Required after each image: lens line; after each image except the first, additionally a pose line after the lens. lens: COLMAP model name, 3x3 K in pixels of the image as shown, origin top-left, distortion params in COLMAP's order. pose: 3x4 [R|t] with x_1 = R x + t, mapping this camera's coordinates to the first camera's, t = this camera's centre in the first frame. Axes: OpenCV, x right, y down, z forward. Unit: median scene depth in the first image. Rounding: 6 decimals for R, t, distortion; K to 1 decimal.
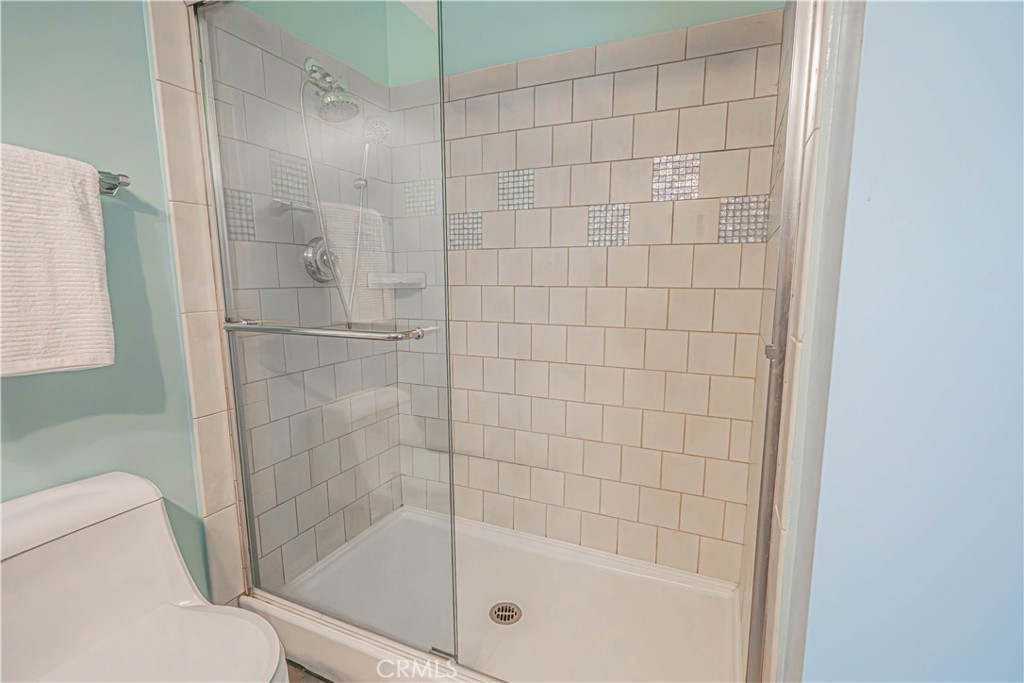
lens RADIAL K [[471.3, 0, 514.2], [0, 471.3, 346.7], [0, 0, 1]] dist [-0.003775, 0.001817]
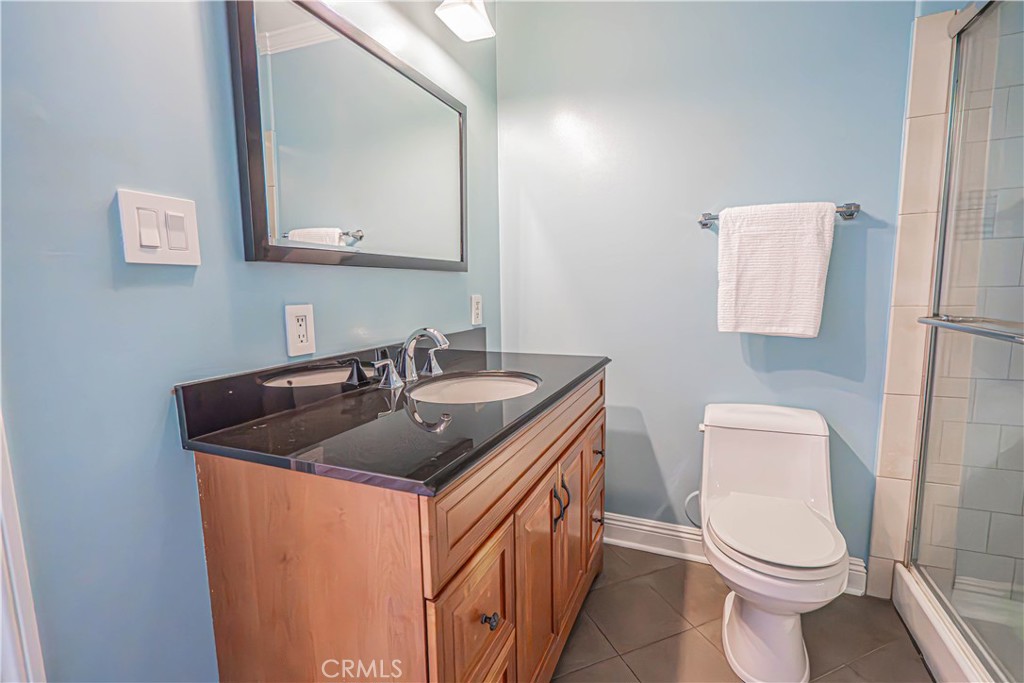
lens RADIAL K [[471.3, 0, 512.5], [0, 471.3, 341.9], [0, 0, 1]] dist [-0.003775, 0.001817]
pose [[0.027392, 0.127222, -0.991496, 0.497908], [-0.124054, 0.984633, 0.122914, -0.008376], [0.991897, 0.119632, 0.042754, -0.016230]]
